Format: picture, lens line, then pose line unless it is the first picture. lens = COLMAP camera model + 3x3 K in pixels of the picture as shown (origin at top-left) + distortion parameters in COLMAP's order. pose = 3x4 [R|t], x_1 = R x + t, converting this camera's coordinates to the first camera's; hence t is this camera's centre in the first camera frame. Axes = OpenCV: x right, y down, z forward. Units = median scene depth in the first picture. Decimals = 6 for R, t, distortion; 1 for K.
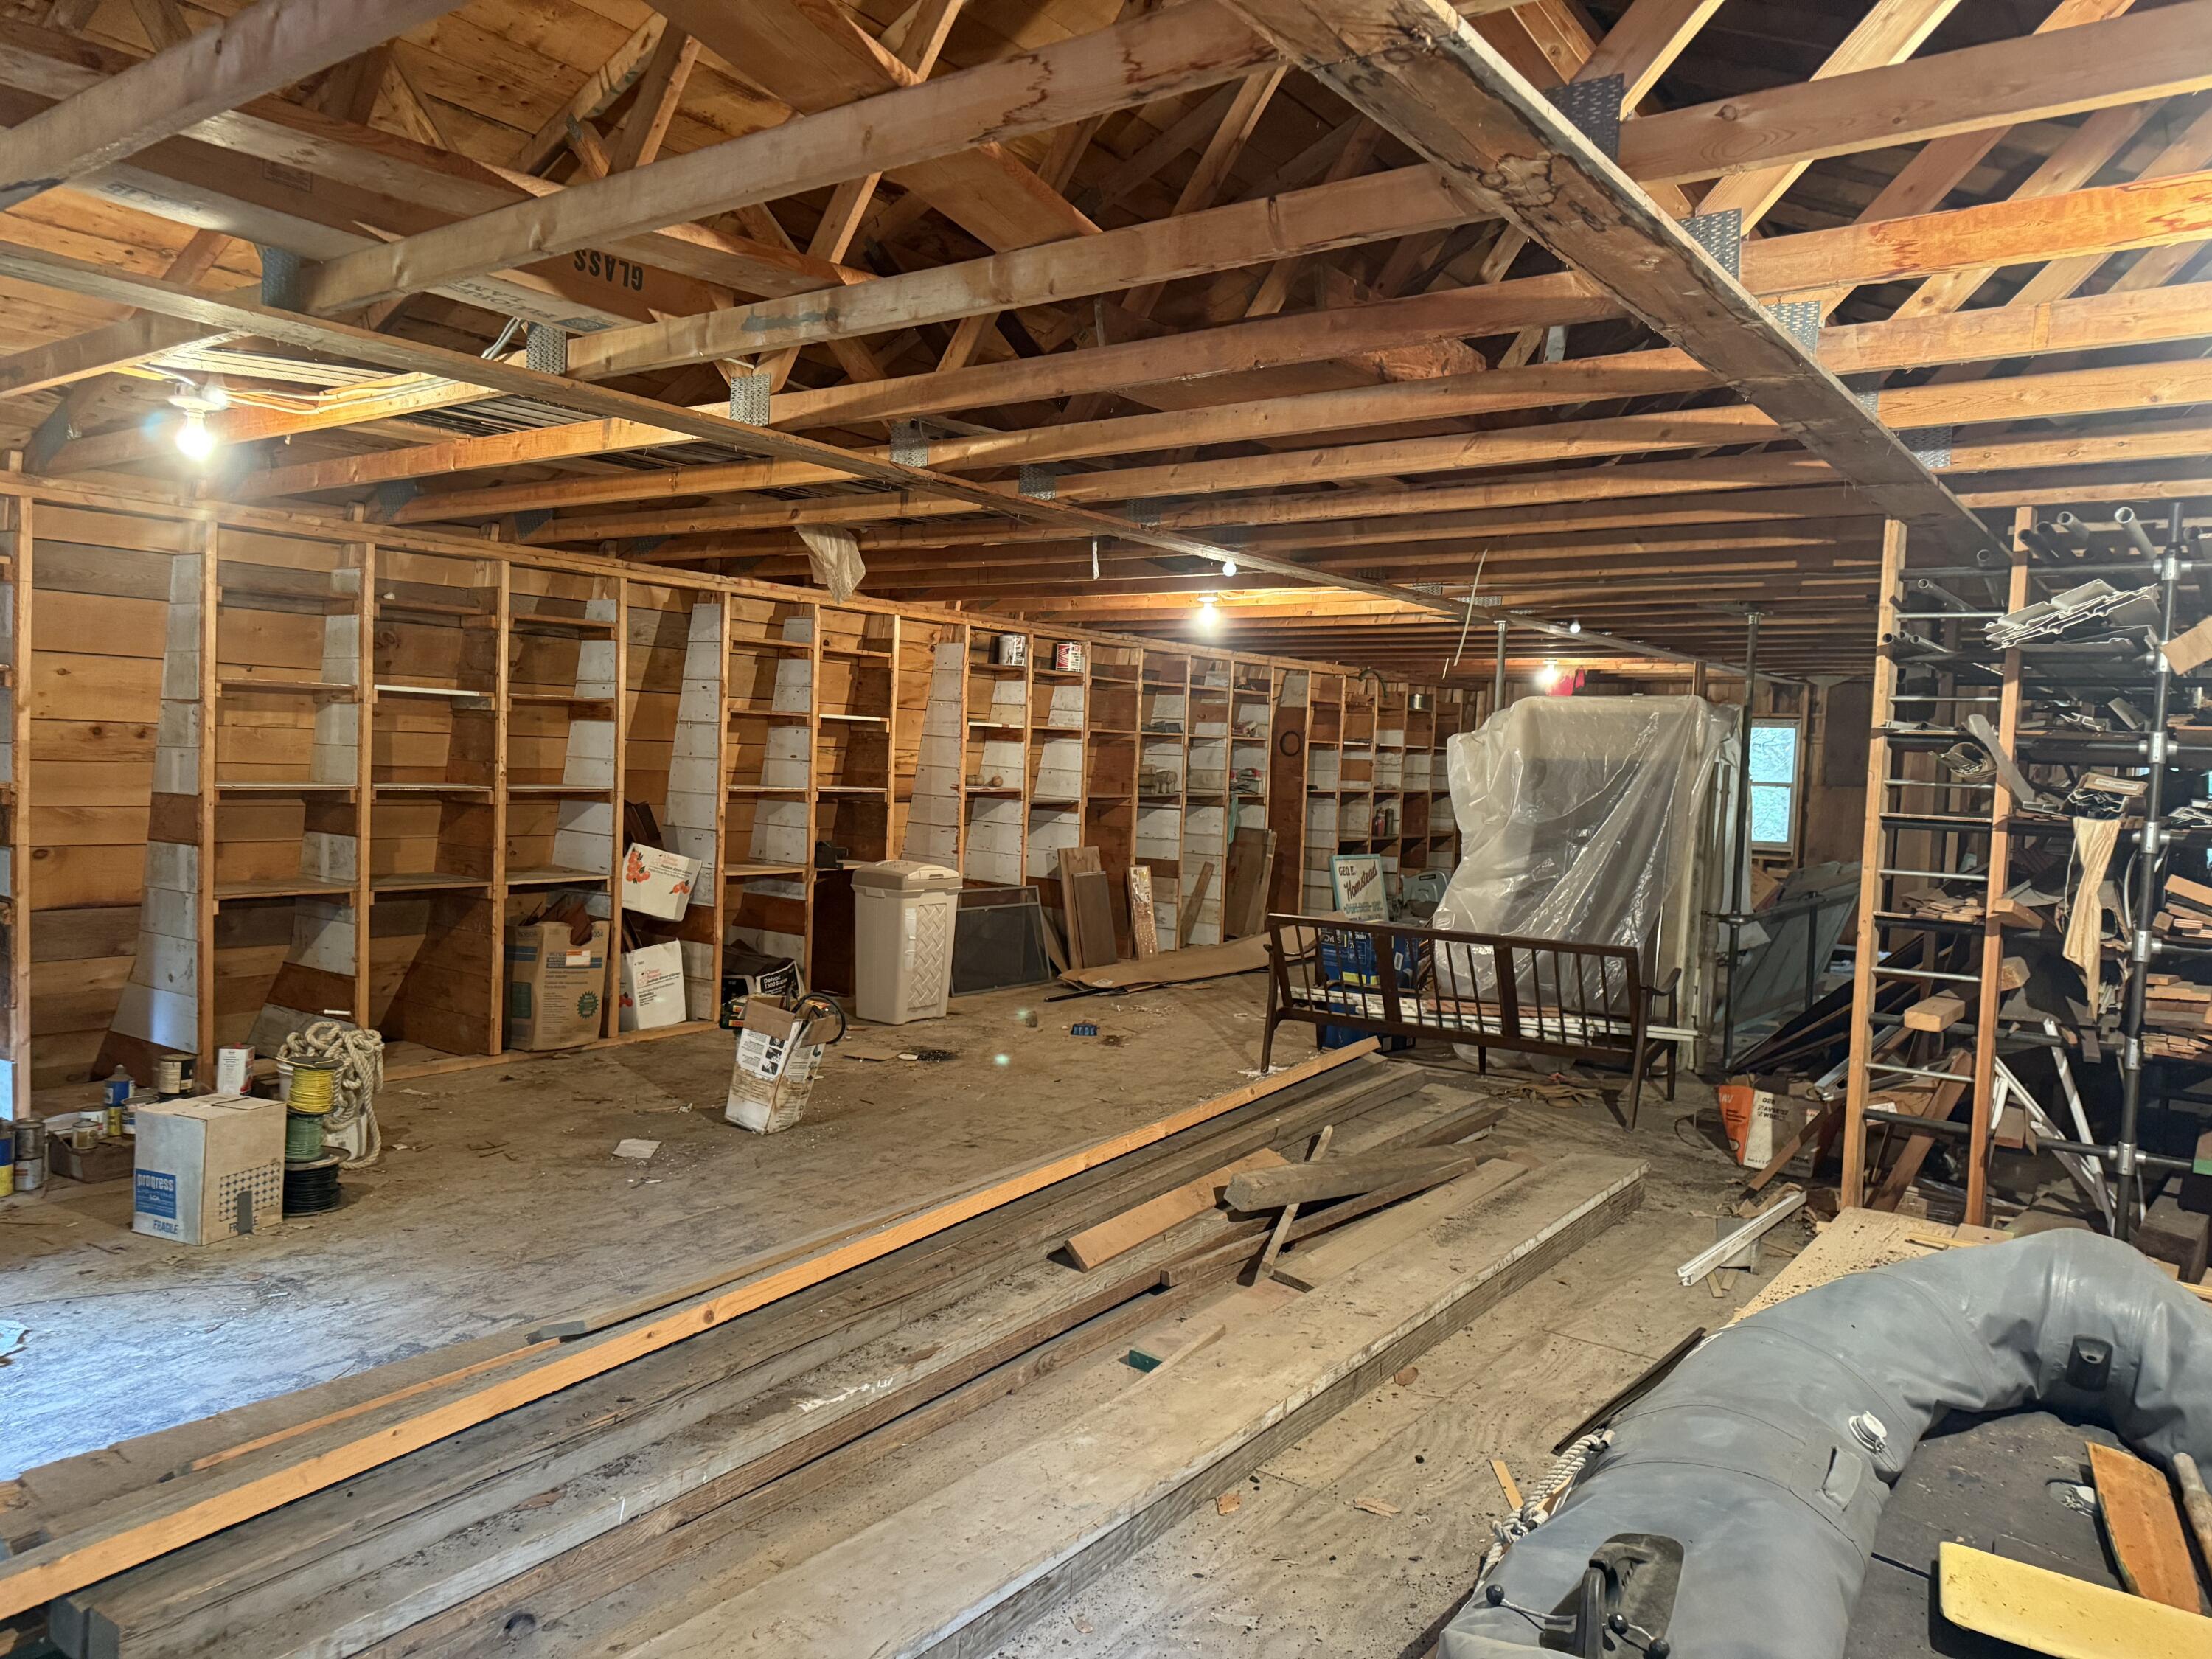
lens RADIAL K [[1561.9, 0, 1106.0], [0, 1561.9, 829.5], [0, 0, 1]] dist [0.037279, -0.048961]
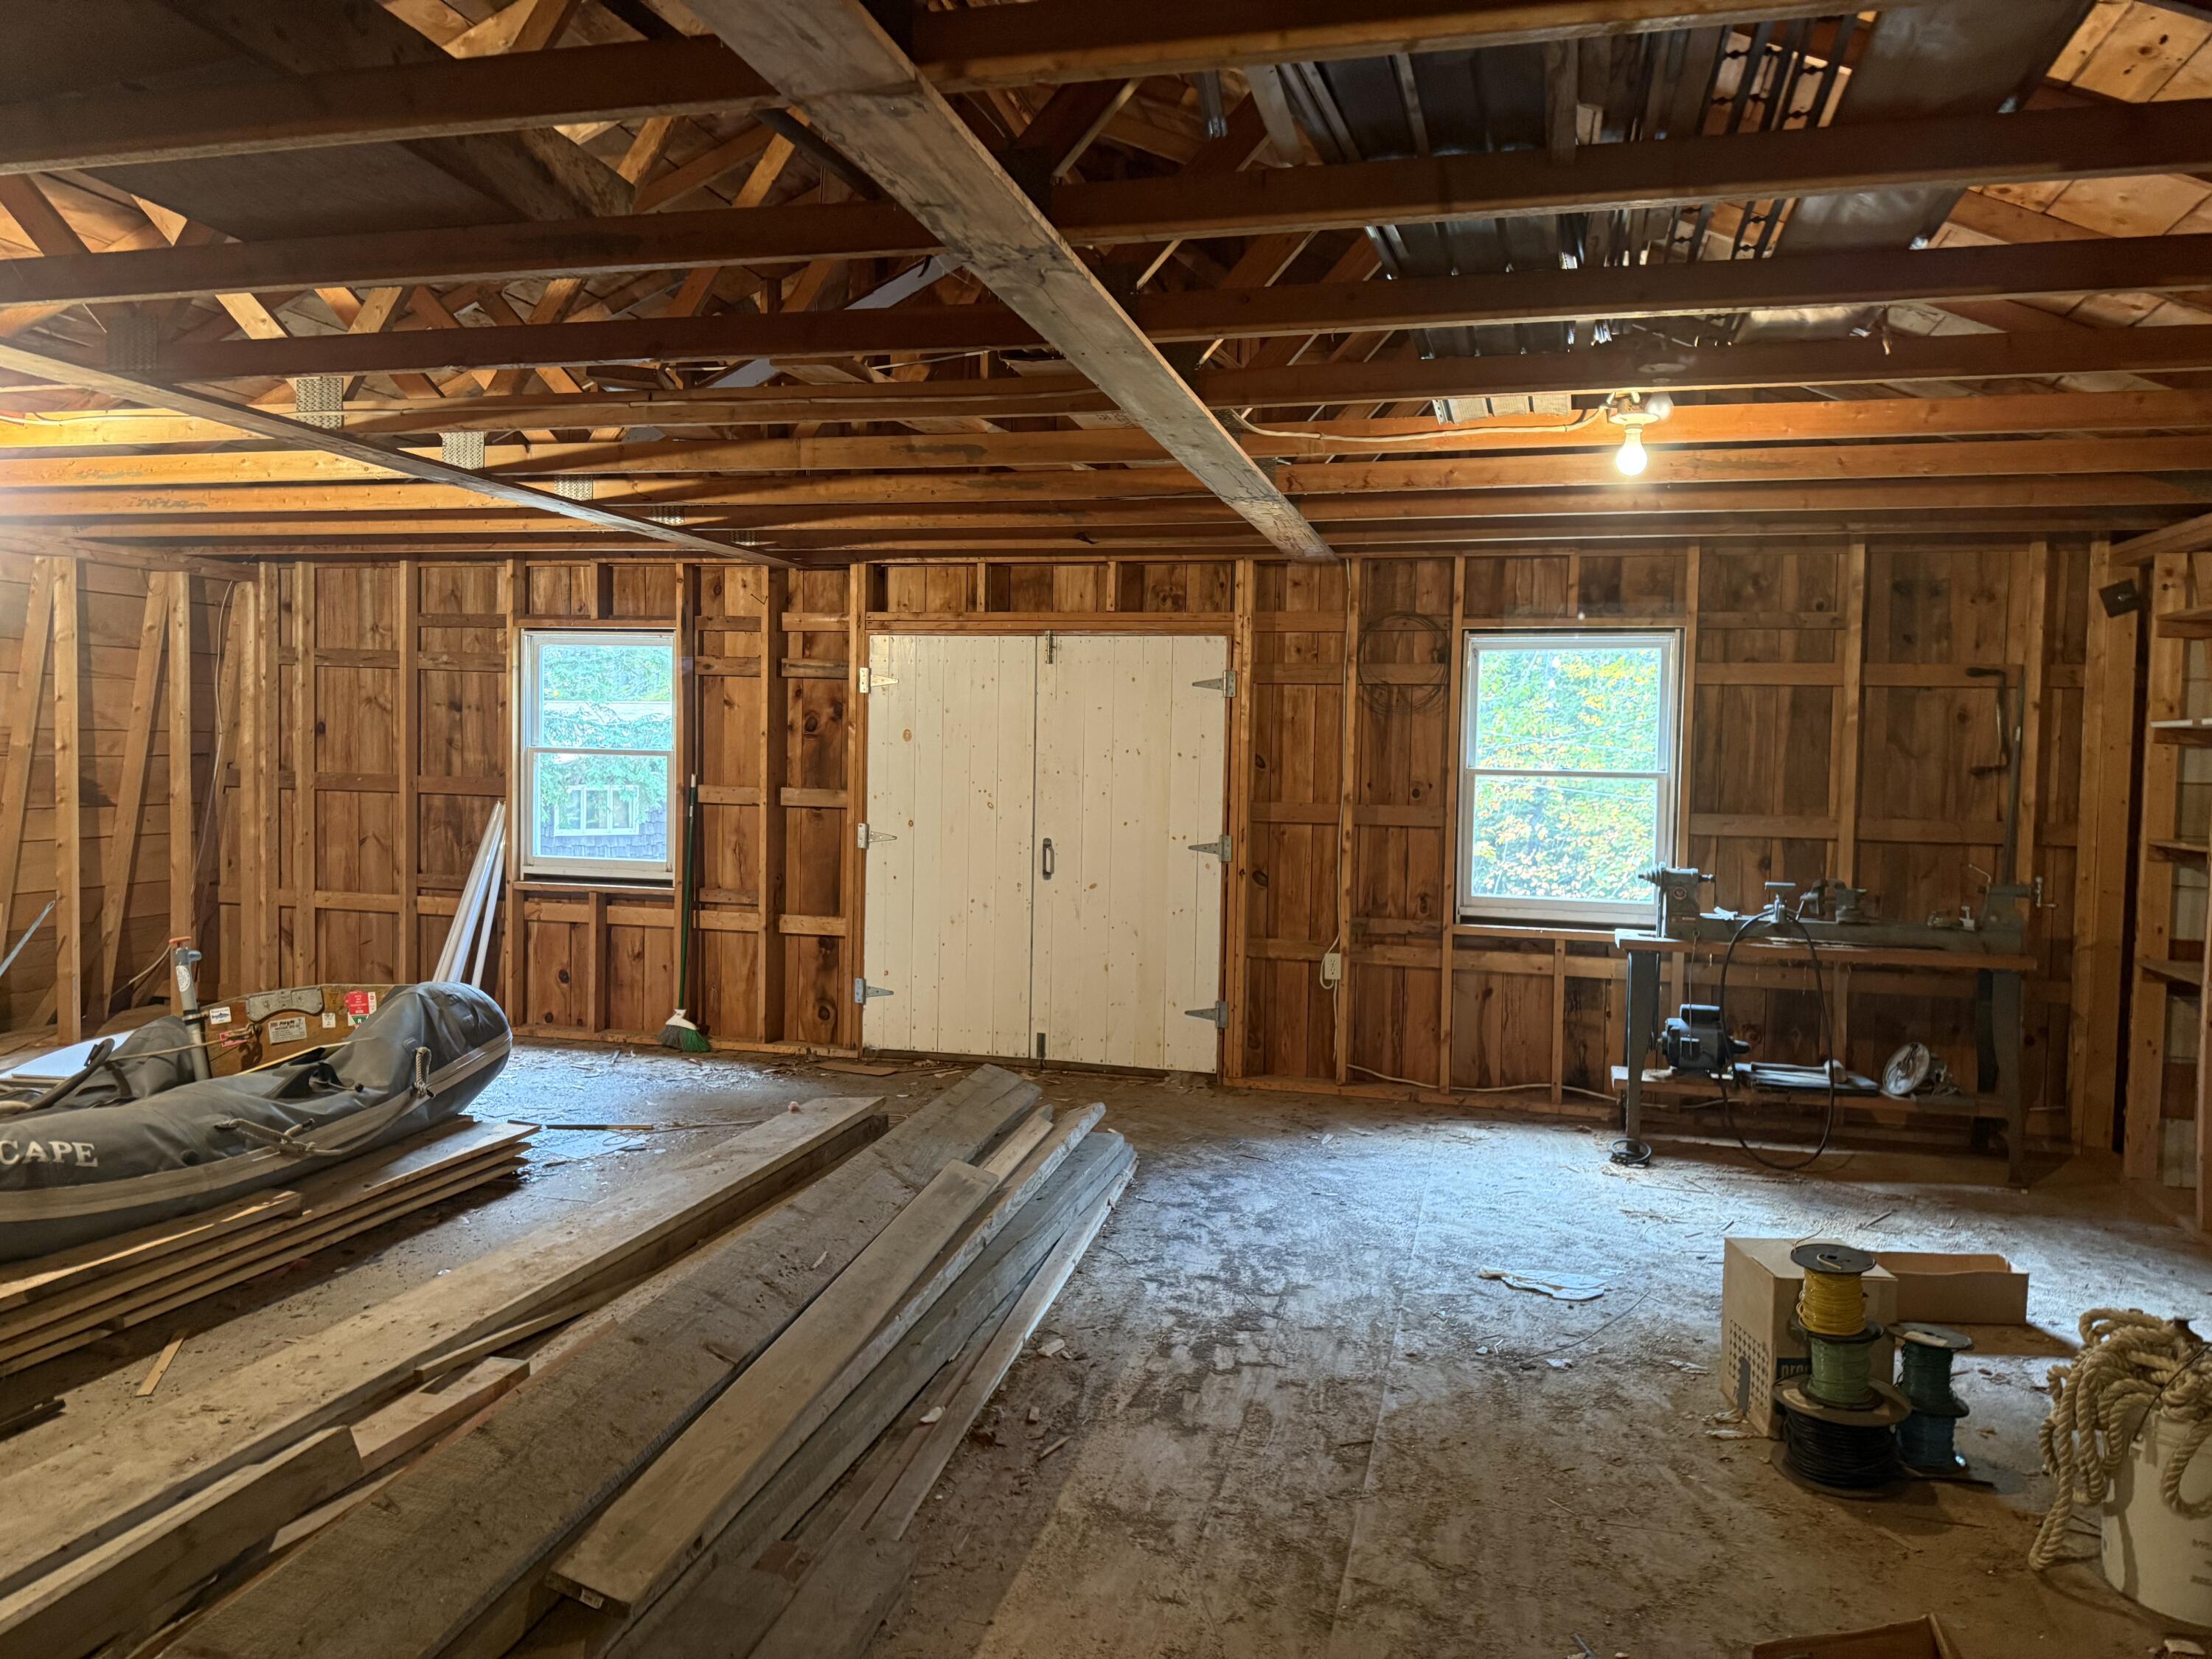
lens RADIAL K [[1561.9, 0, 1106.0], [0, 1561.9, 829.5], [0, 0, 1]] dist [0.037279, -0.048961]
pose [[-0.929692, -0.044811, -0.365601, 0.039266], [-0.078517, 0.993869, 0.077844, -0.062121], [0.359872, 0.101077, -0.927511, 1.505121]]
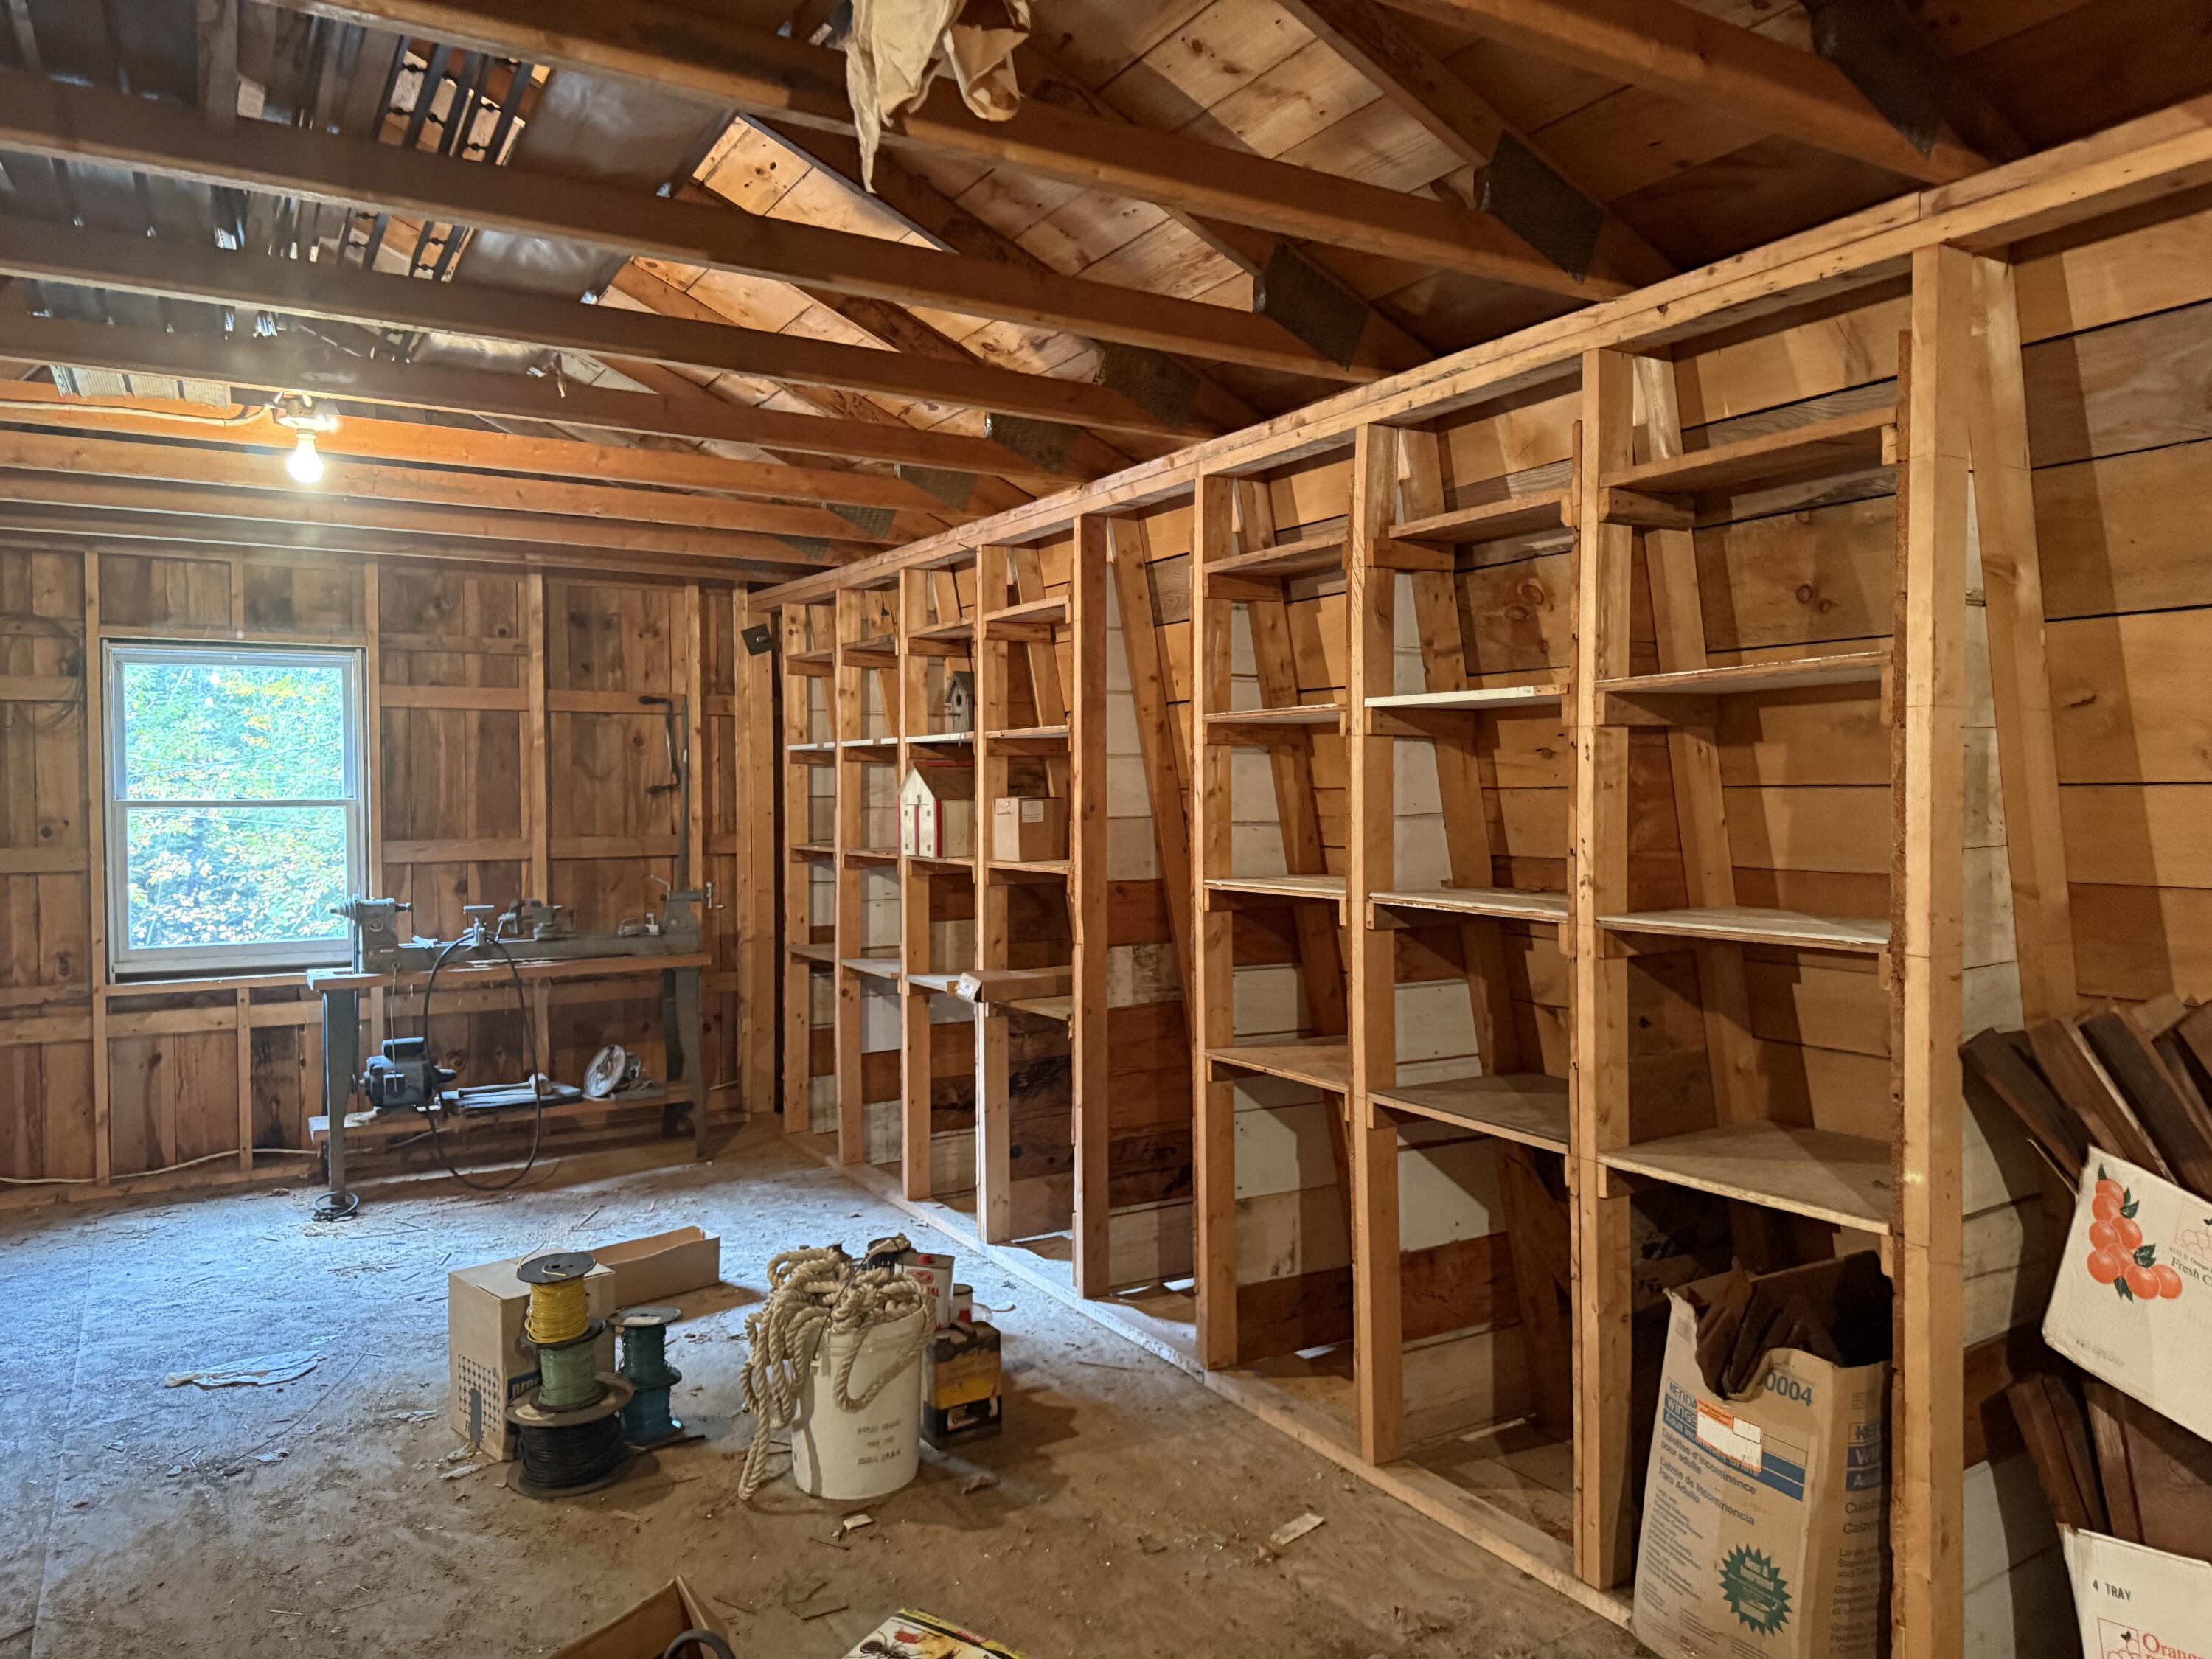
lens RADIAL K [[1561.9, 0, 1106.0], [0, 1561.9, 829.5], [0, 0, 1]] dist [0.037279, -0.048961]
pose [[-0.383113, -0.015117, -0.923578, 0.045684], [-0.058713, 0.998243, 0.008015, -0.064214], [0.921834, 0.057297, -0.383327, 1.489568]]
